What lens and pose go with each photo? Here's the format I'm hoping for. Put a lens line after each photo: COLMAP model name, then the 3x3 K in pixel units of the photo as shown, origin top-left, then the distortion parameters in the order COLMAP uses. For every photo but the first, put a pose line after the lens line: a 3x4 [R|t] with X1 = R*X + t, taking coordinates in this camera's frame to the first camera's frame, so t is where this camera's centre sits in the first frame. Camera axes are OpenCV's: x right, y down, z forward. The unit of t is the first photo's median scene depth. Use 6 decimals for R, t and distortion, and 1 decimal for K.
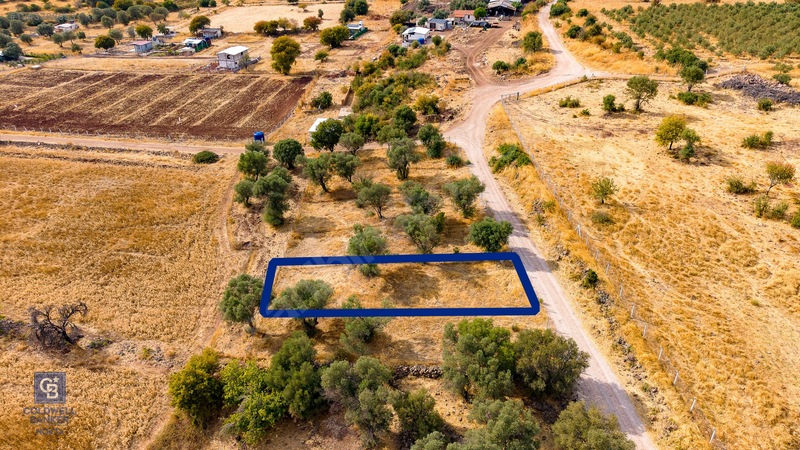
lens RADIAL K [[540.3, 0, 400.0], [0, 540.3, 225.0], [0, 0, 1]] dist [0.001169, -0.005978]
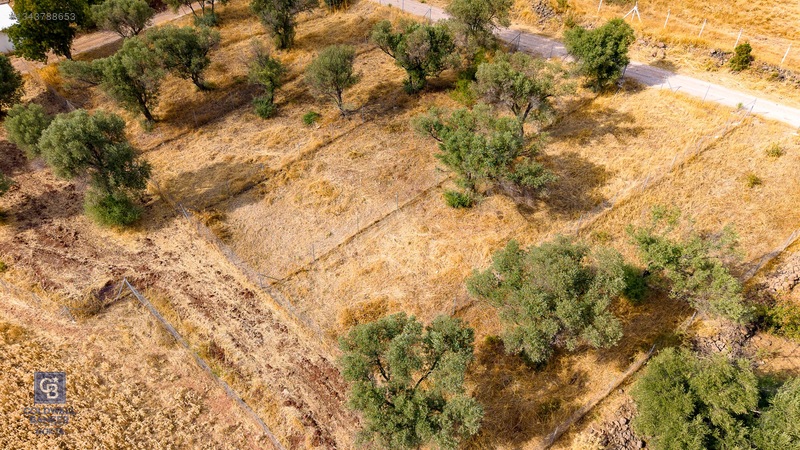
lens RADIAL K [[540.3, 0, 400.0], [0, 540.3, 225.0], [0, 0, 1]] dist [0.001169, -0.005978]
pose [[0.693069, -0.459194, 0.555694, -0.236655], [0.346932, 0.888192, 0.301252, -0.039040], [-0.631896, -0.016001, 0.774888, 0.384798]]
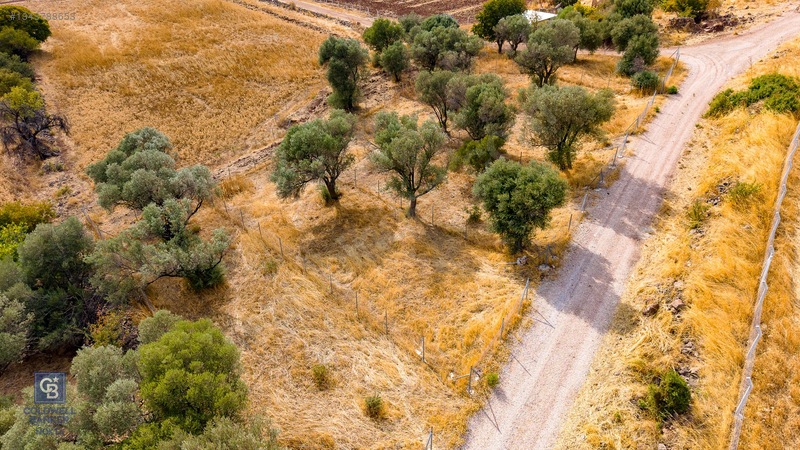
lens RADIAL K [[540.3, 0, 400.0], [0, 540.3, 225.0], [0, 0, 1]] dist [0.001169, -0.005978]
pose [[0.774734, 0.346469, -0.528911, 0.190097], [-0.303078, 0.937632, 0.170265, -0.003125], [0.554915, 0.028392, 0.831422, 0.334365]]
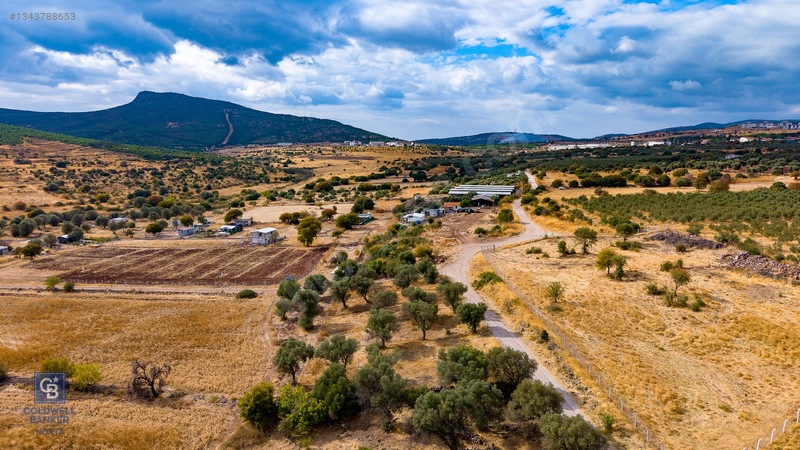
lens RADIAL K [[540.3, 0, 400.0], [0, 540.3, 225.0], [0, 0, 1]] dist [0.001169, -0.005978]
pose [[0.999988, -0.002901, 0.003971, -0.011040], [0.004169, 0.928250, -0.371933, 0.181659], [-0.002607, 0.371945, 0.928251, -0.205979]]
